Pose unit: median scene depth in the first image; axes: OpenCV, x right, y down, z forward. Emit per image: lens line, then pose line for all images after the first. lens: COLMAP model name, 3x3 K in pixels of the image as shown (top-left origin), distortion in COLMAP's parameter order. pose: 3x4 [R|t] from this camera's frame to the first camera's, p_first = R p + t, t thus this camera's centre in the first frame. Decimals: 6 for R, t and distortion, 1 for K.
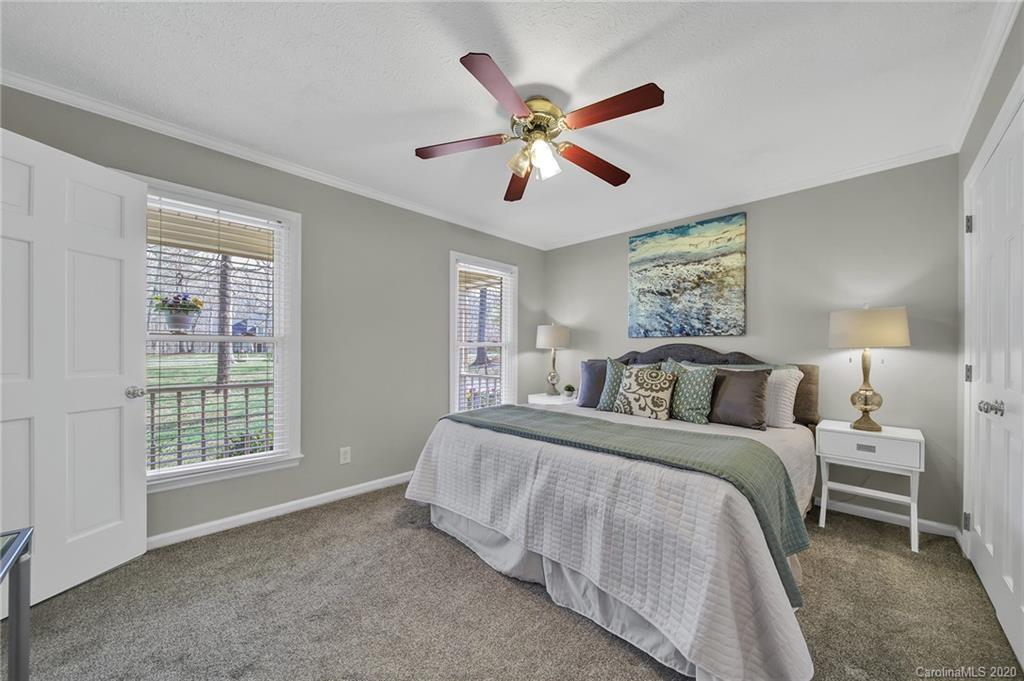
lens RADIAL K [[365.0, 0, 514.6], [0, 365.0, 349.9], [0, 0, 1]] dist [-0.001096, -0.000089]
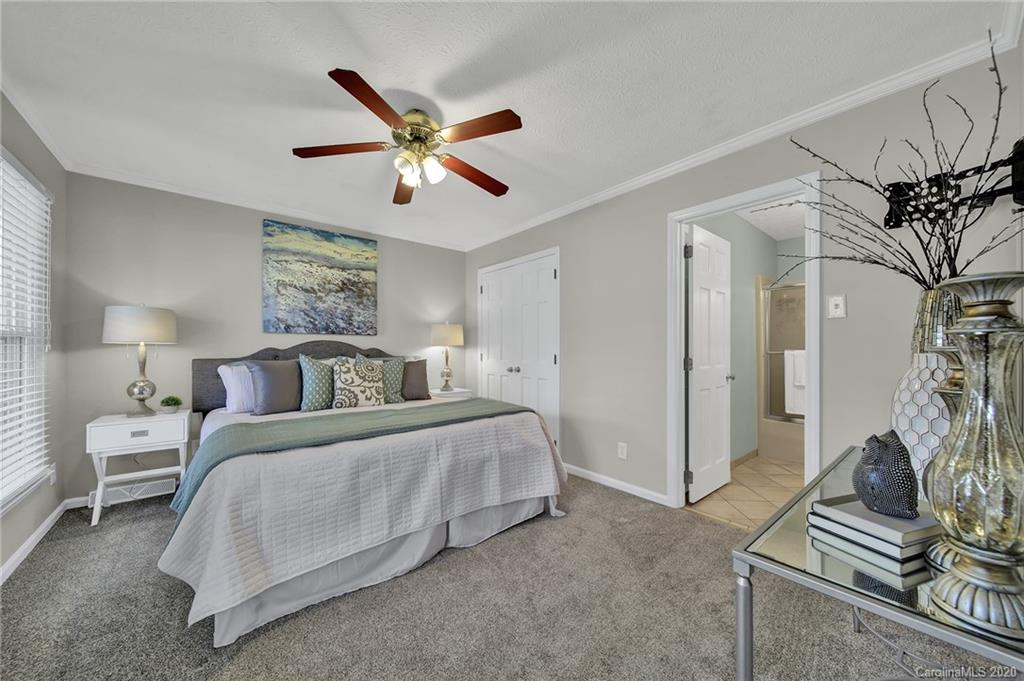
lens RADIAL K [[361.9, 0, 510.4], [0, 361.9, 344.6], [0, 0, 1]] dist [0.000288, 0.000000]
pose [[0.106674, 0.007413, 0.994266, -0.563464], [-0.002629, 0.999971, -0.007174, 0.001388], [-0.994291, -0.001848, 0.106691, 0.357283]]
